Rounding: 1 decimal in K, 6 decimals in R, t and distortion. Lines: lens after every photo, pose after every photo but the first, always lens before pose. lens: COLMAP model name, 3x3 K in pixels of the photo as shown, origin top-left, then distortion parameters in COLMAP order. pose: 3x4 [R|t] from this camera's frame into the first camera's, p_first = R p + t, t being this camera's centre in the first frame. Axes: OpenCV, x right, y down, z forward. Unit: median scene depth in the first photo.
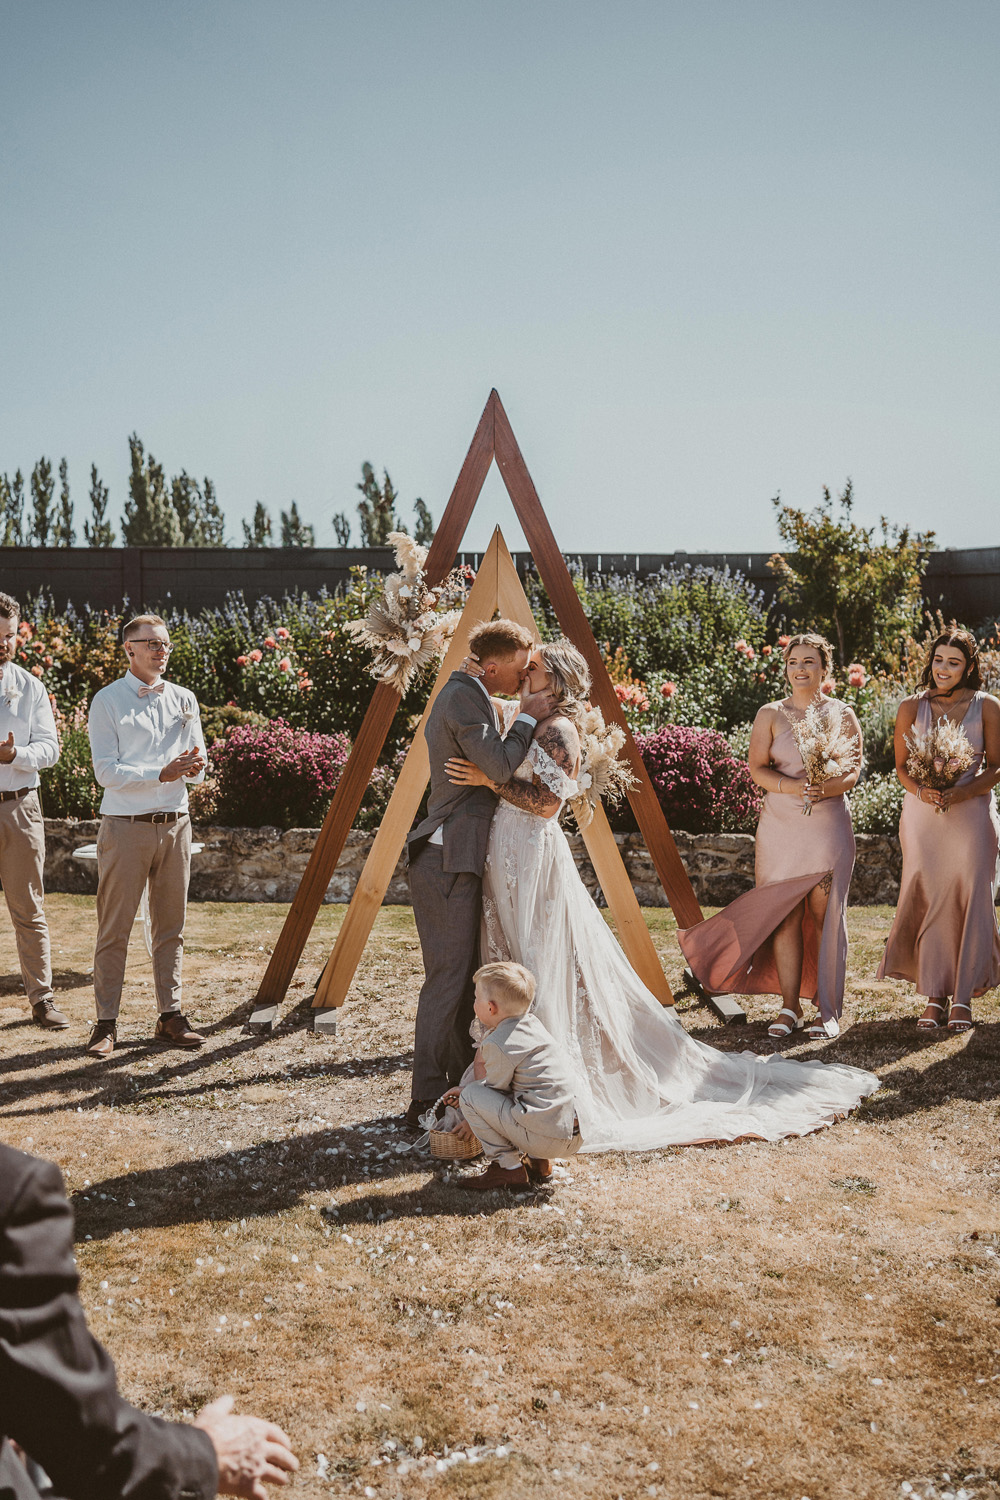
lens RADIAL K [[3518.2, 0, 500.0], [0, 3518.2, 750.0], [0, 0, 1]] dist [-0.101212, -0.262260]
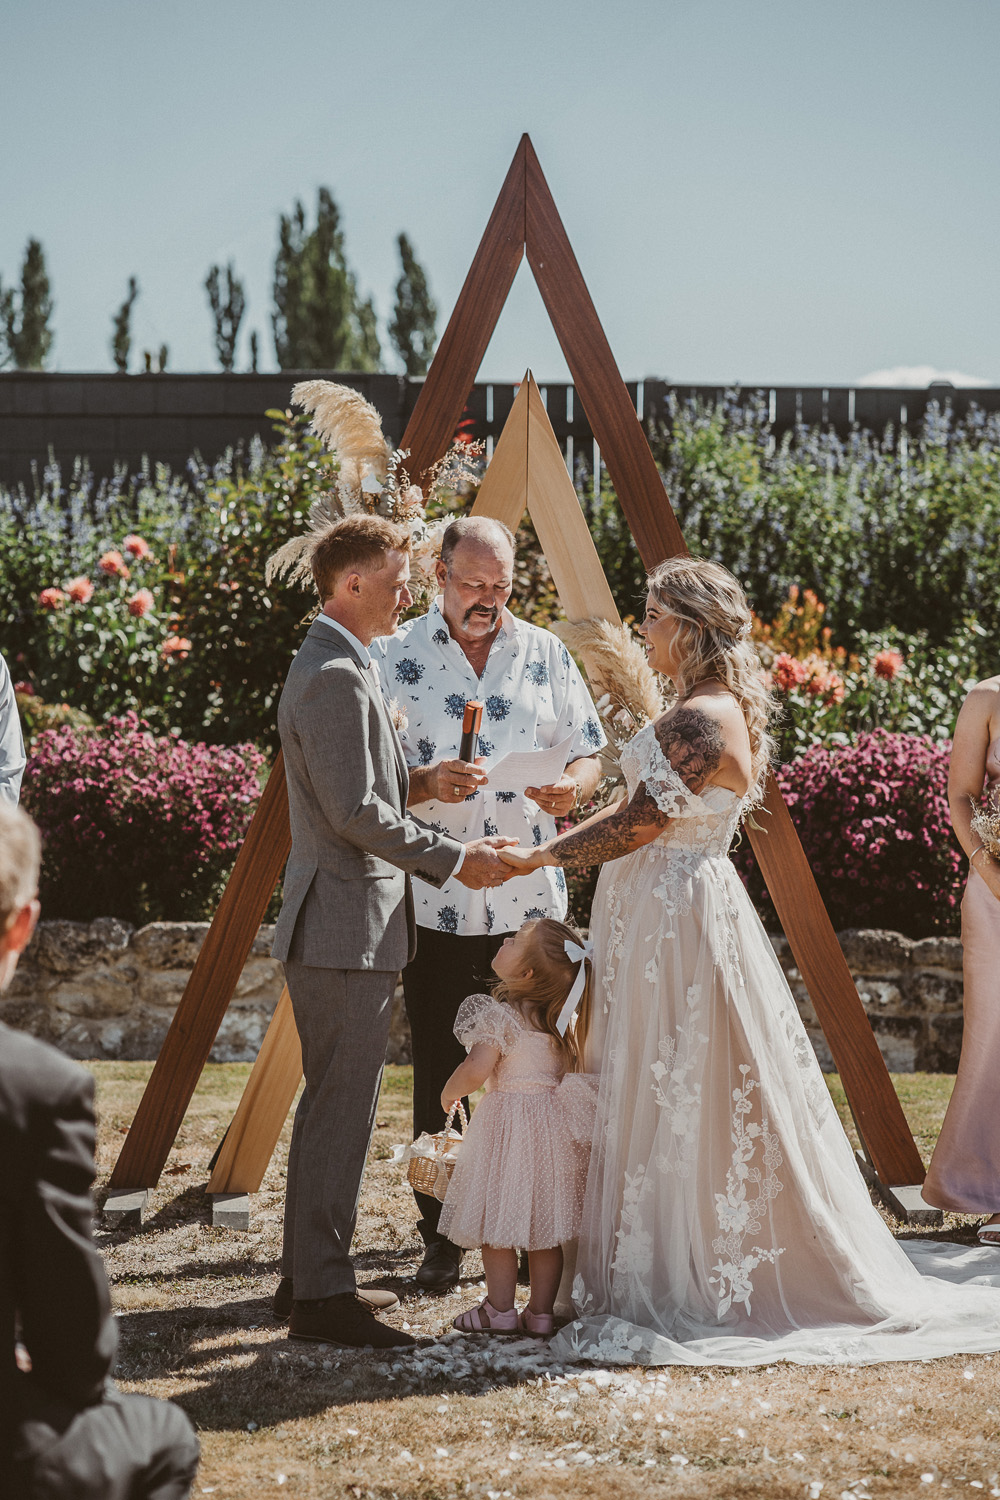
lens RADIAL K [[5530.3, 0, 500.0], [0, 5530.3, 750.0], [0, 0, 1]] dist [0.122400, 0.795285]
pose [[0.999973, 0.006685, -0.002960, -0.004637], [-0.006685, 0.999978, -0.000001, -0.003969], [0.002959, 0.000020, 0.999996, 0.167884]]
